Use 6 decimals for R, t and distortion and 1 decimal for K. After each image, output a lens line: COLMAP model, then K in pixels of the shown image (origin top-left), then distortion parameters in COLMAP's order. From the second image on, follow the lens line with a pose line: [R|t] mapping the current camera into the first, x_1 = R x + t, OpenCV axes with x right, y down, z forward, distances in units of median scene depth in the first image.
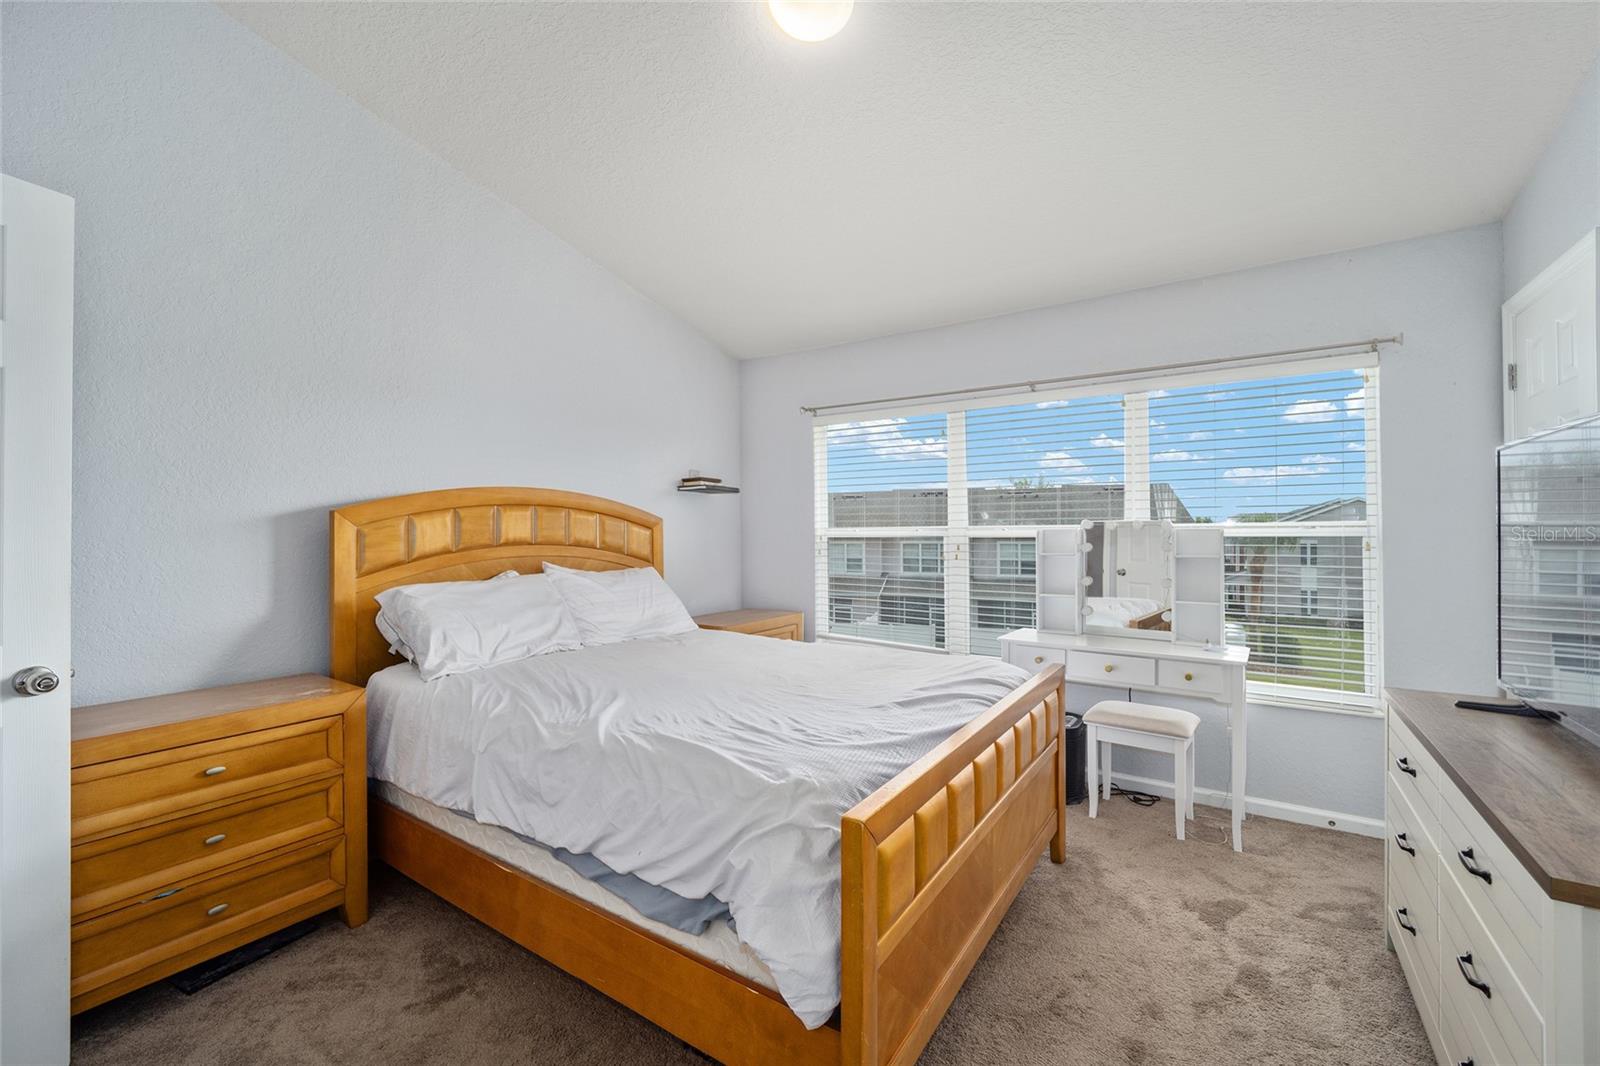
lens RADIAL K [[646.3, 0, 793.6], [0, 646.3, 532.1], [0, 0, 1]] dist [-0.001004, 0.000042]
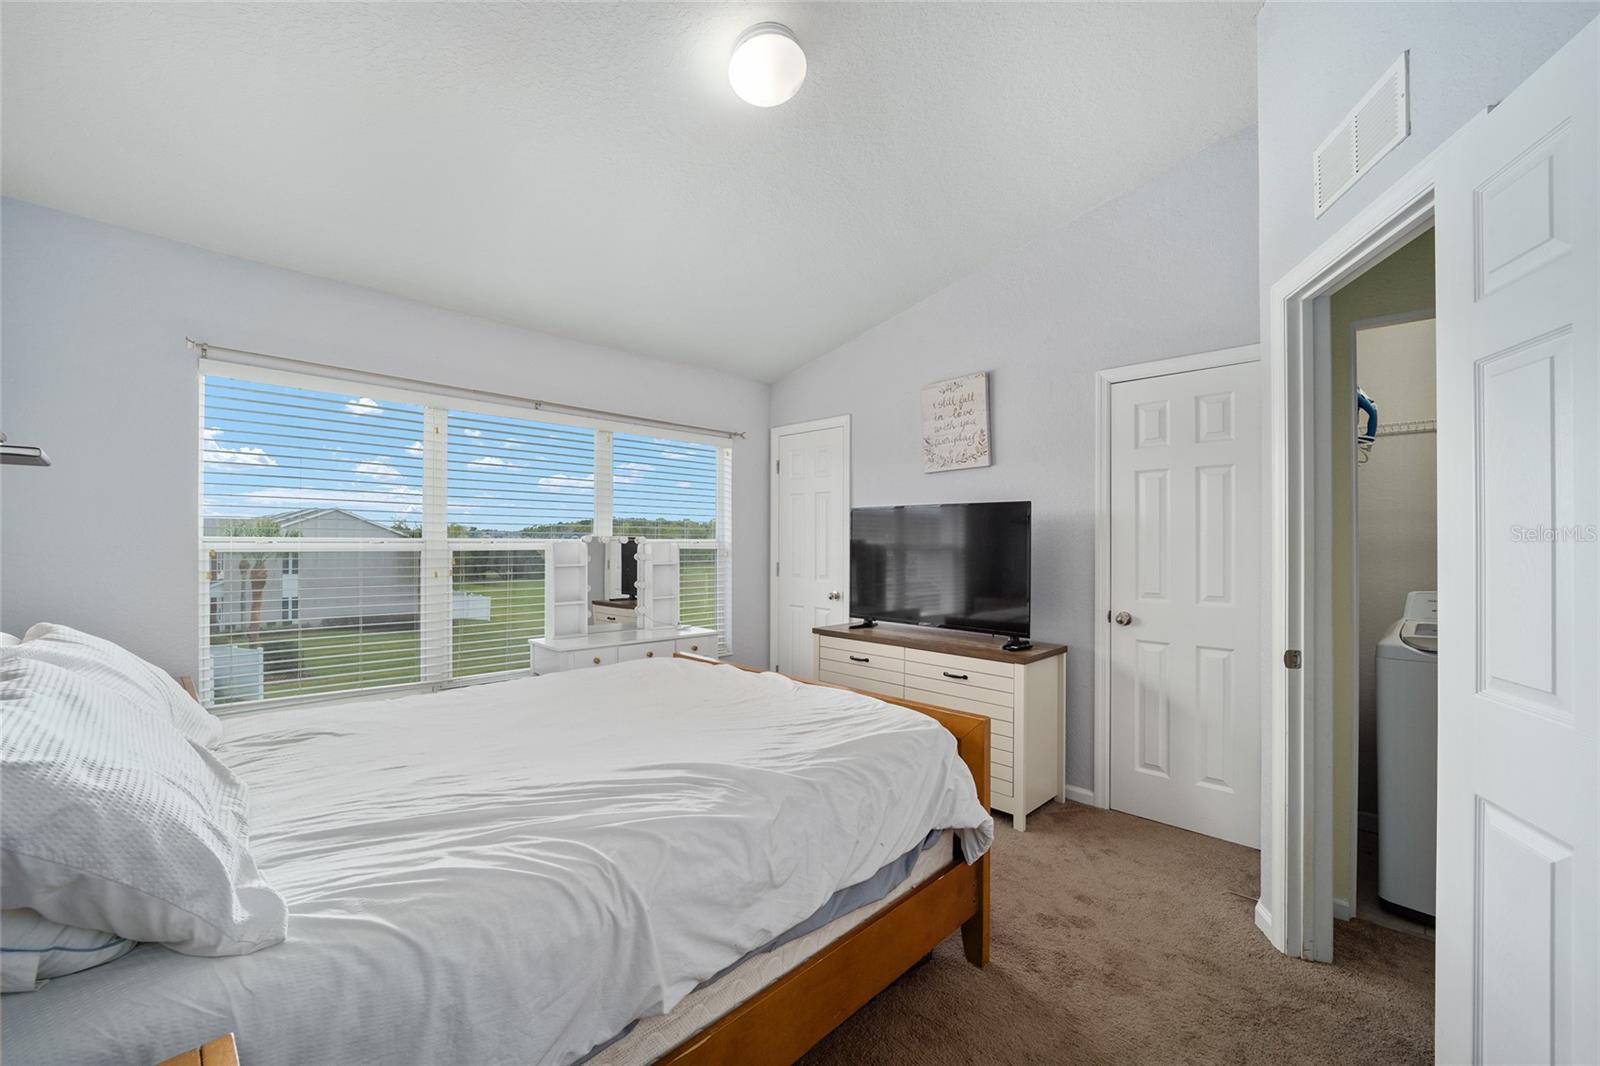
lens RADIAL K [[646.3, 0, 785.9], [0, 646.3, 537.1], [0, 0, 1]] dist [-0.001004, 0.000042]
pose [[0.189026, 0.005457, 0.981957, -1.224652], [-0.005904, 0.999973, -0.004420, -0.020799], [-0.981954, -0.004962, 0.189054, 0.862816]]
